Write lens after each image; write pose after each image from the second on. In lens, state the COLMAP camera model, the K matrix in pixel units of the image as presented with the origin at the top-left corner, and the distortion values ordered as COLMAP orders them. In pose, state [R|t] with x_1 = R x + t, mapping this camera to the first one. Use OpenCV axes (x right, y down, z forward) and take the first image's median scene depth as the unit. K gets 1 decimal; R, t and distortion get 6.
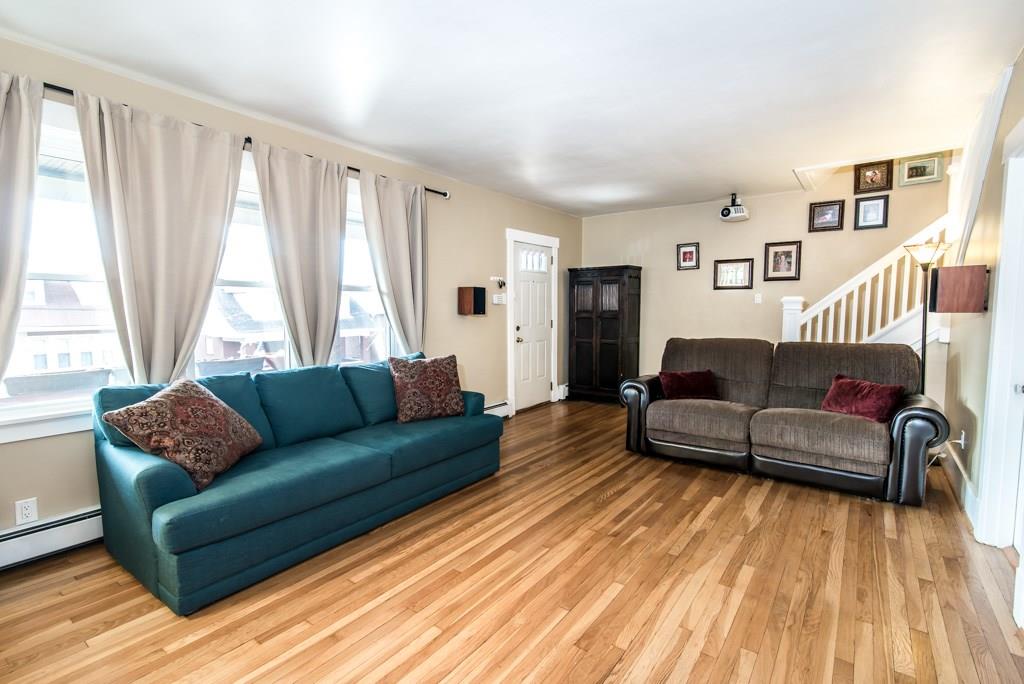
lens RADIAL K [[487.4, 0, 512.0], [0, 487.4, 342.0], [0, 0, 1]] dist [0.001190, 0.000121]
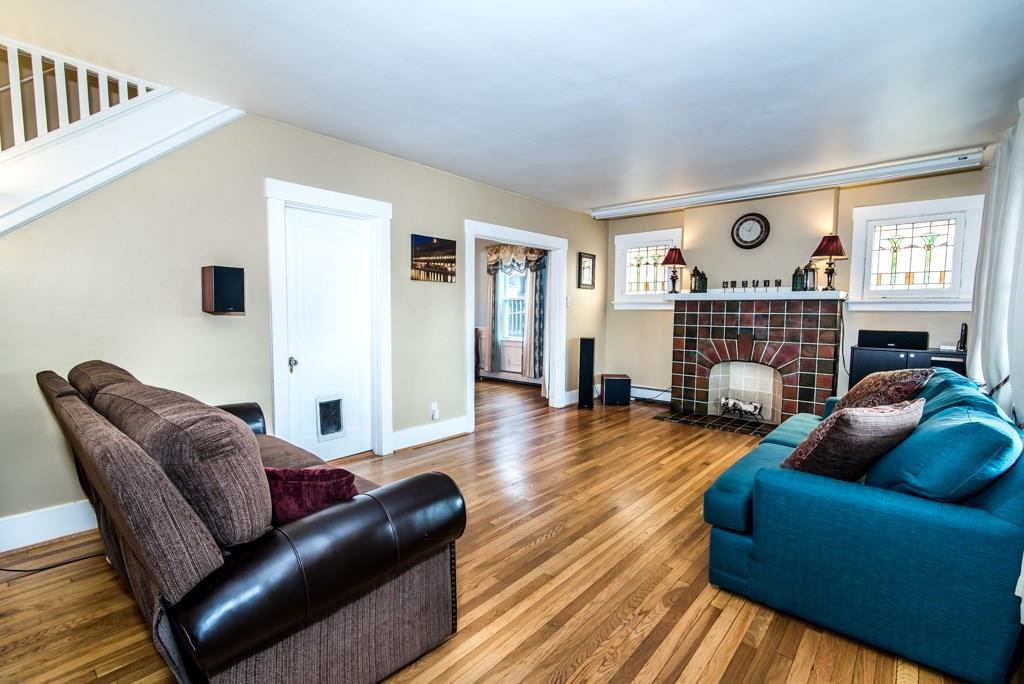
lens RADIAL K [[459.6, 0, 510.5], [0, 459.6, 348.8], [0, 0, 1]] dist [0.006072, 0.000514]
pose [[-0.996253, -0.007742, 0.086139, 0.125630], [0.005886, 0.987608, 0.156832, -0.080324], [-0.086285, 0.156751, -0.983862, 1.133541]]
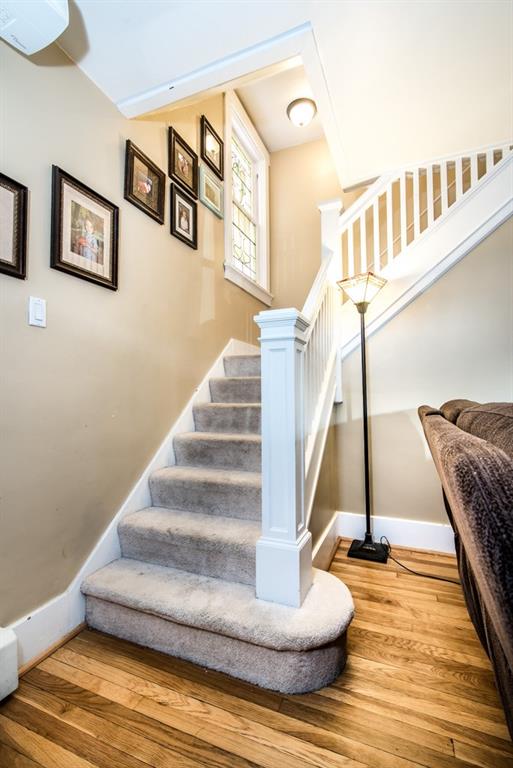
lens RADIAL K [[344.7, 0, 256.5], [0, 344.7, 384.0], [0, 0, 1]] dist [0.006072, 0.000514]
pose [[-0.210461, 0.043485, 0.976635, 0.264277], [0.089715, 0.995654, -0.024998, -0.021073], [-0.973477, 0.082358, -0.213448, 1.006330]]
